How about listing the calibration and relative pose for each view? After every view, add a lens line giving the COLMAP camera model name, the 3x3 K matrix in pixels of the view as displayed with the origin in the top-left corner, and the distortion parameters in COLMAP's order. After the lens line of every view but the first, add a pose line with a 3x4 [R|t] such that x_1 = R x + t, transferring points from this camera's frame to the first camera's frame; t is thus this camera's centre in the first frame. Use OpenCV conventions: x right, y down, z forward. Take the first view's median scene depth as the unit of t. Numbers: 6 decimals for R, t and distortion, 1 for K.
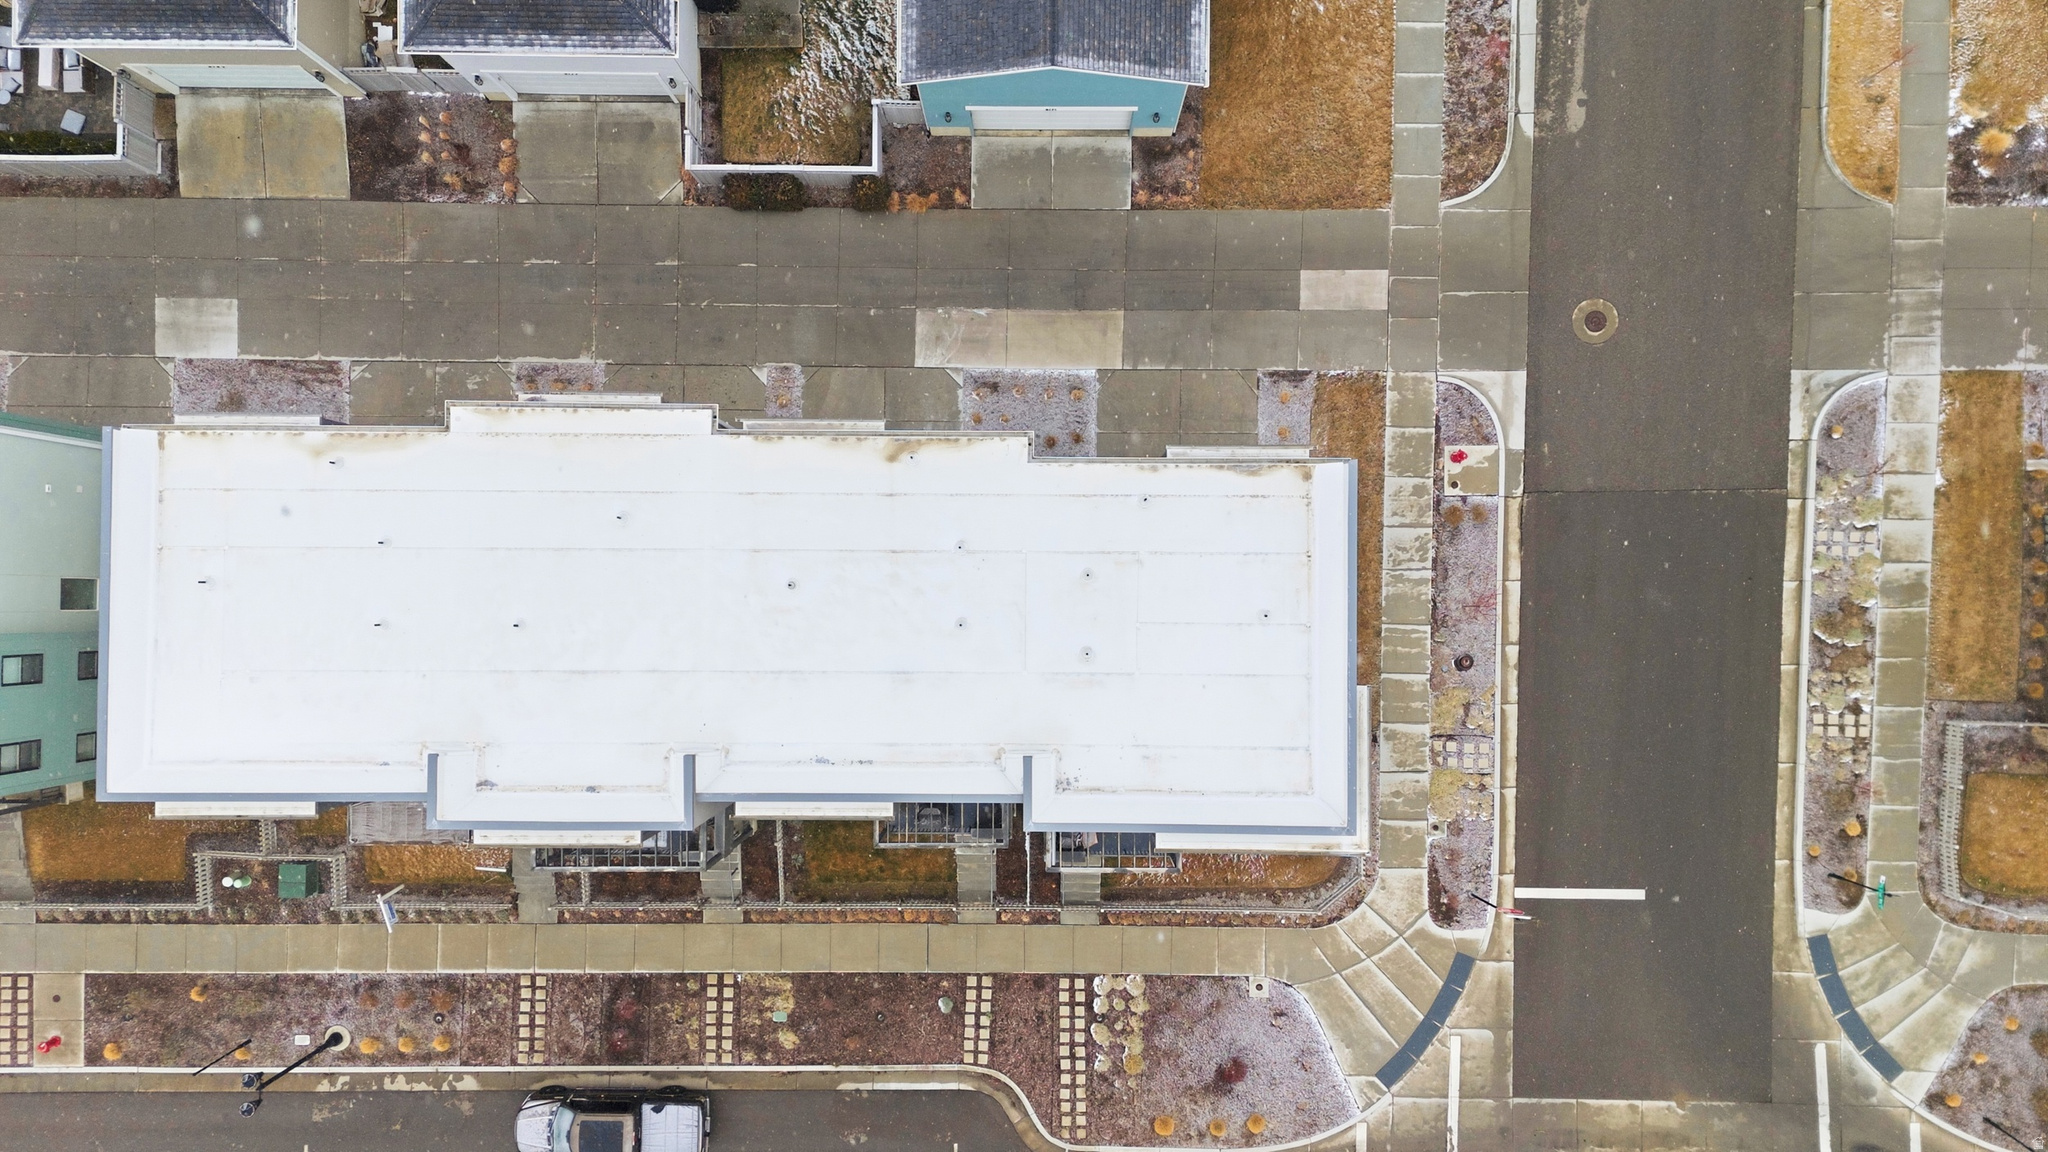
lens RADIAL K [[1483.8, 0, 1022.9], [0, 1483.8, 588.3], [0, 0, 1]] dist [0.089836, -0.076365]
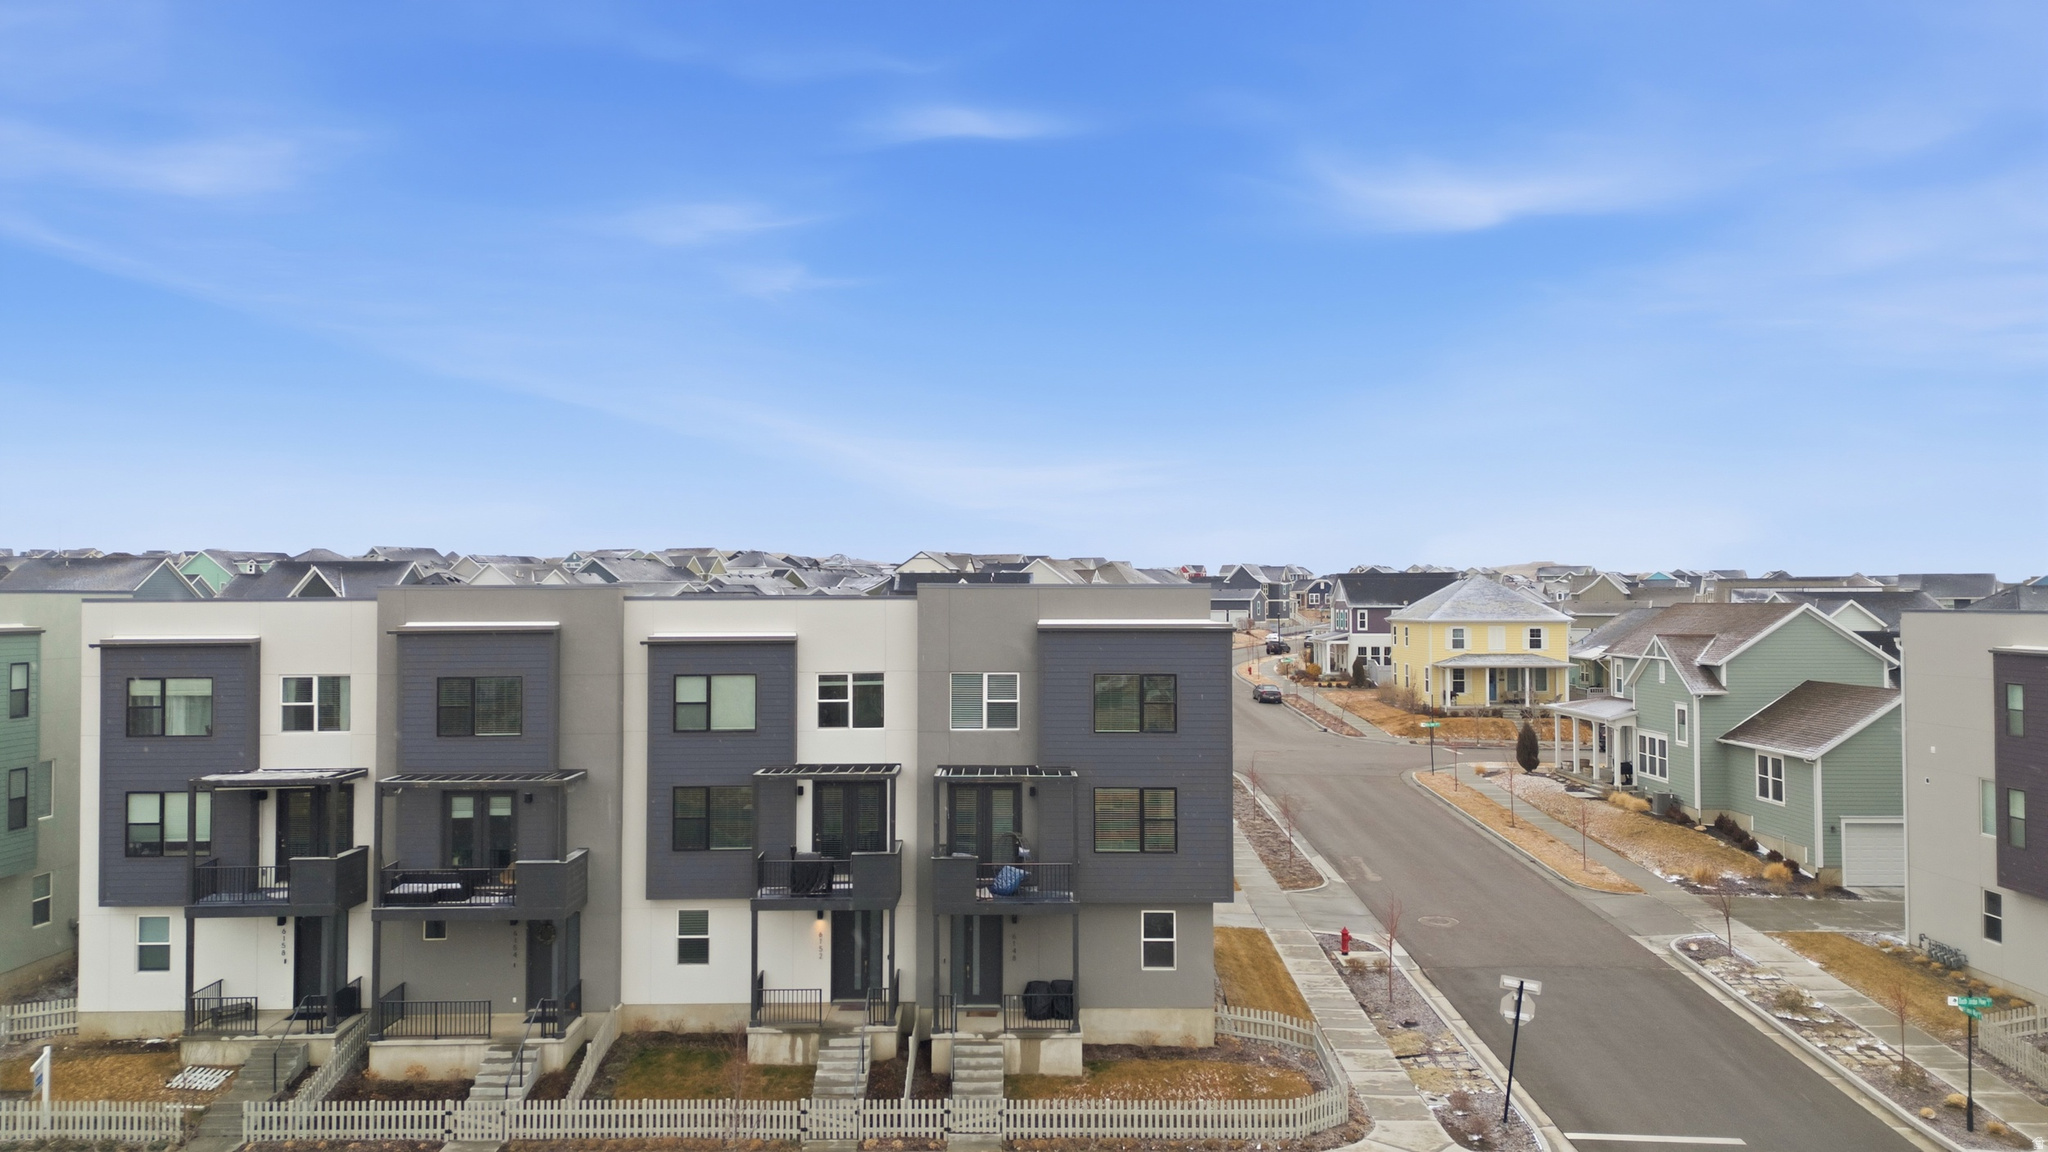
lens RADIAL K [[1483.8, 0, 1022.9], [0, 1483.8, 588.3], [0, 0, 1]] dist [0.089836, -0.076365]
pose [[0.999912, 0.010060, 0.008593, 0.052627], [0.008444, 0.014838, -0.999854, 0.935719], [-0.010187, 0.999839, 0.014751, 0.722562]]
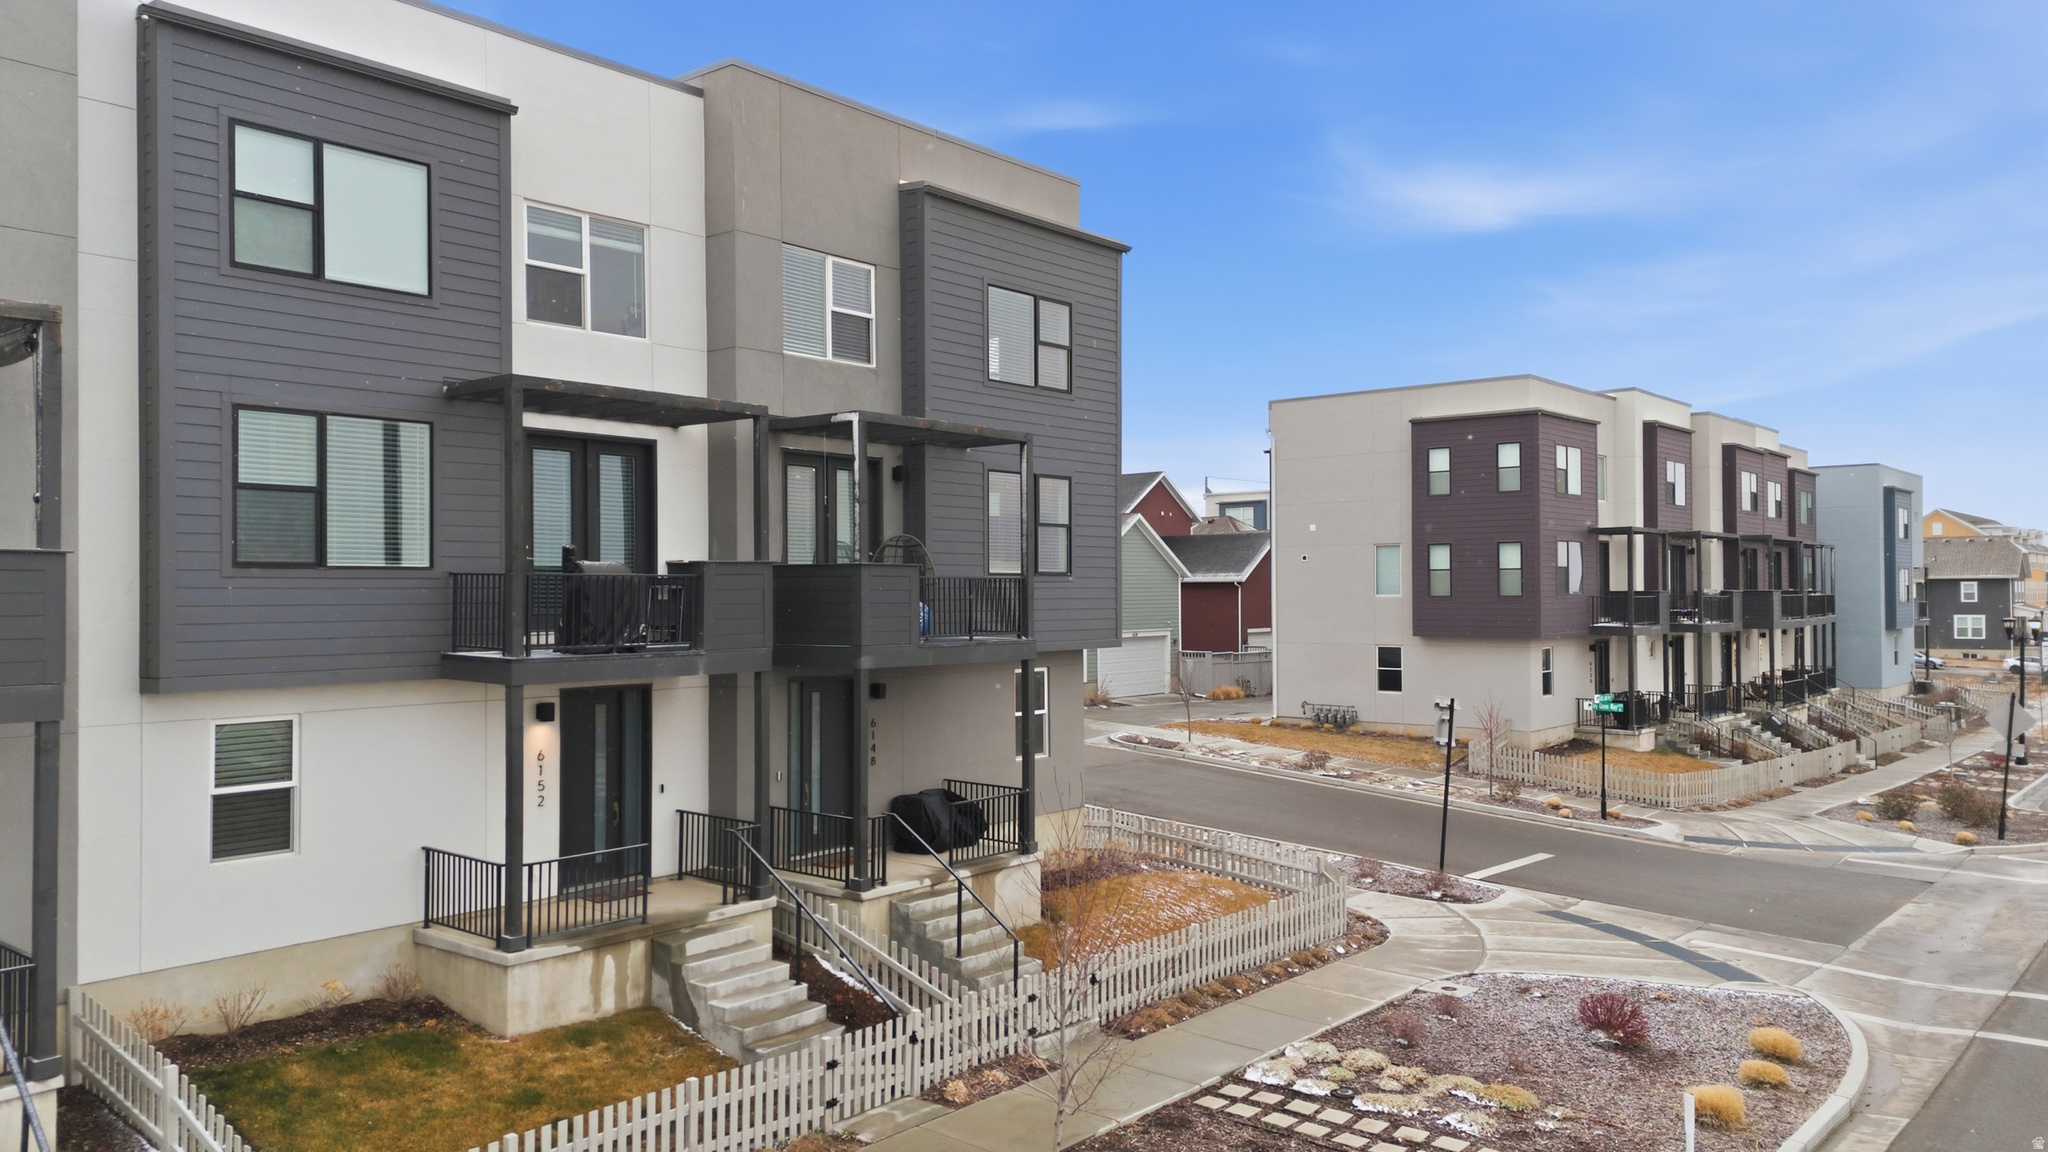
lens RADIAL K [[1483.8, 0, 1022.9], [0, 1483.8, 588.3], [0, 0, 1]] dist [0.089836, -0.076365]
pose [[0.635497, 0.011804, 0.772013, -0.273740], [0.771813, 0.017693, -0.635603, 0.452729], [-0.021162, 0.999774, 0.002133, 0.881262]]
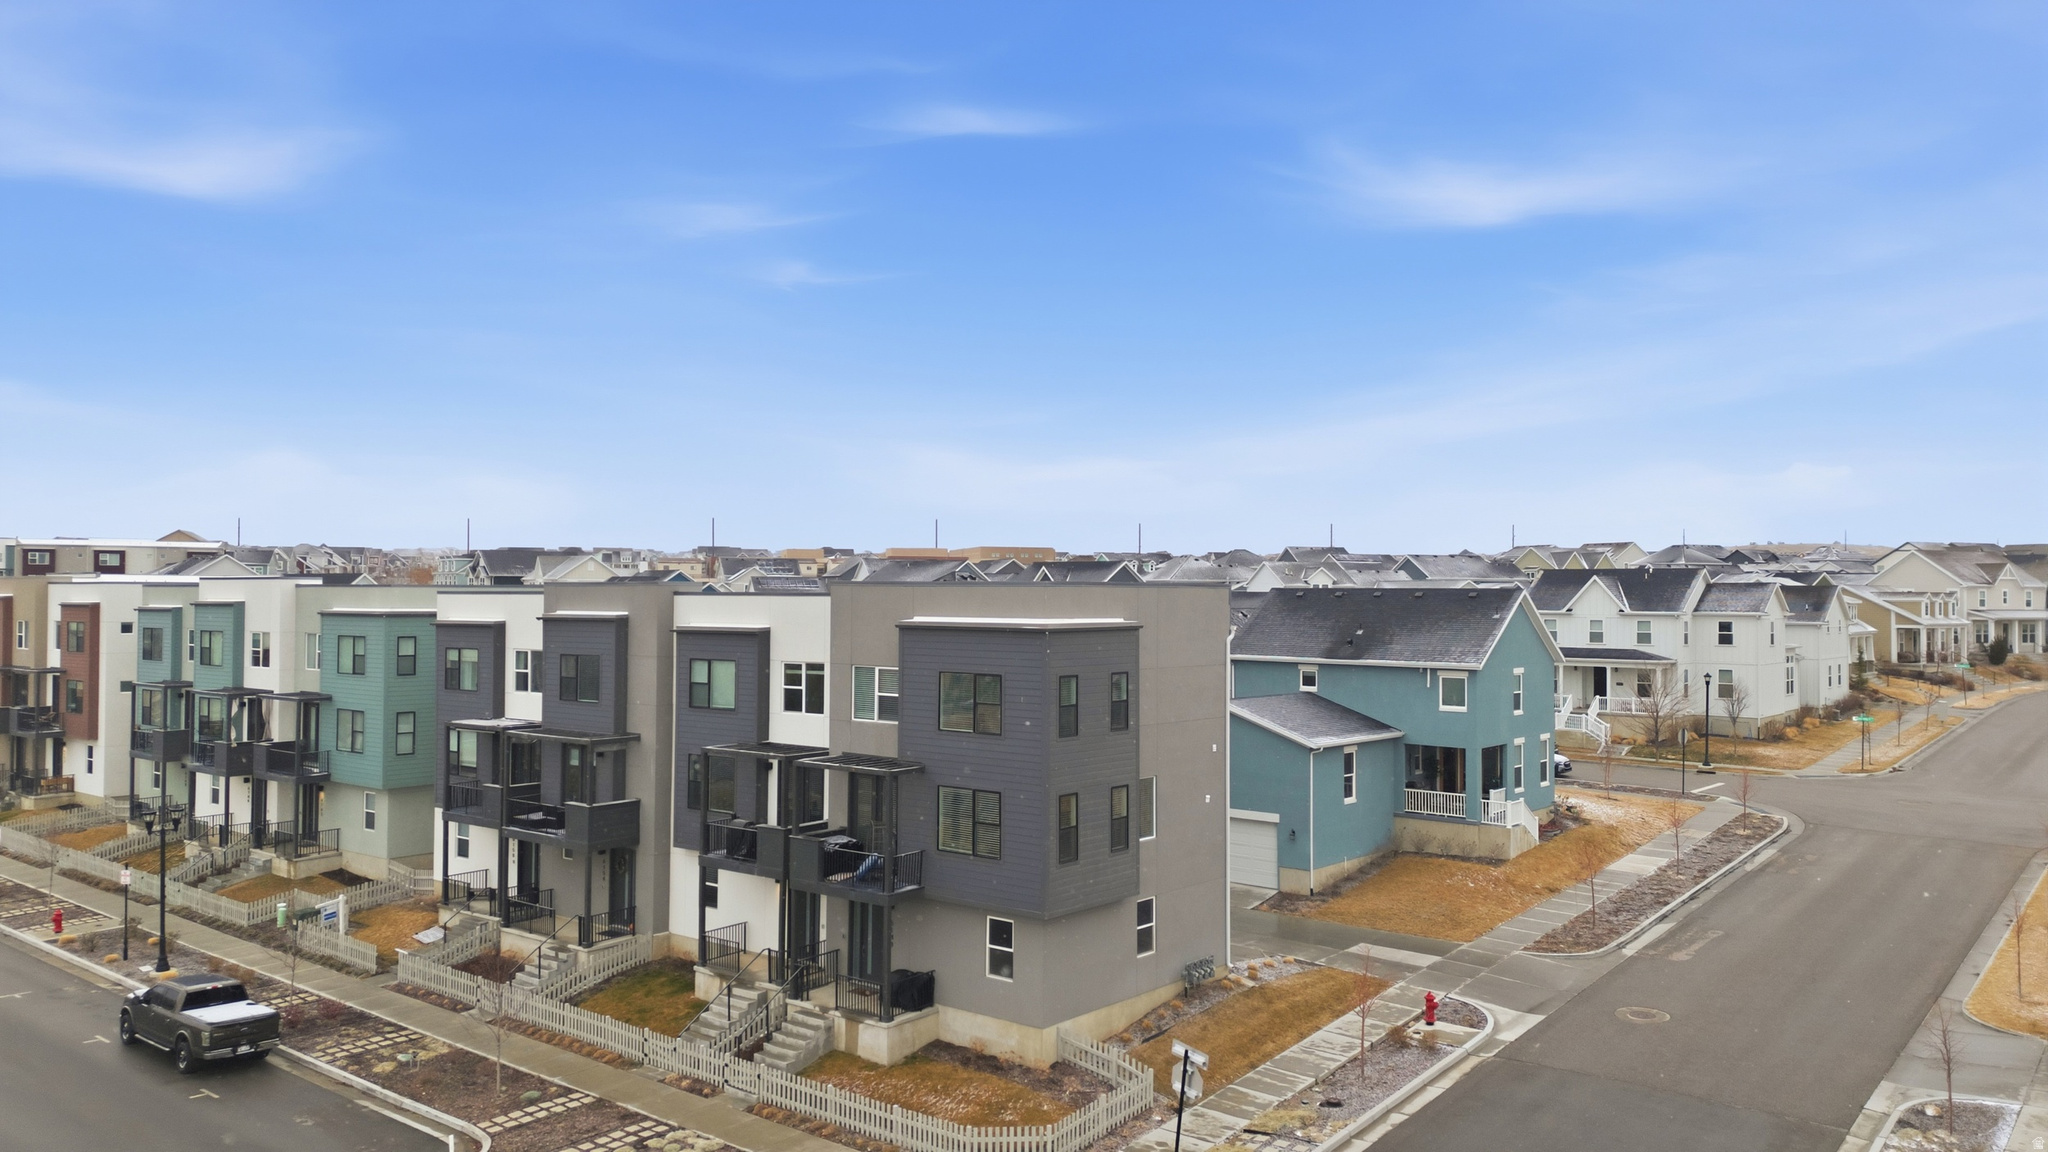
lens RADIAL K [[1483.8, 0, 1022.9], [0, 1483.8, 588.3], [0, 0, 1]] dist [0.089836, -0.076365]
pose [[0.778210, 0.013536, -0.627858, 0.641625], [-0.628004, 0.015320, -0.778060, 0.728024], [-0.000913, 0.999791, 0.020423, 0.718803]]
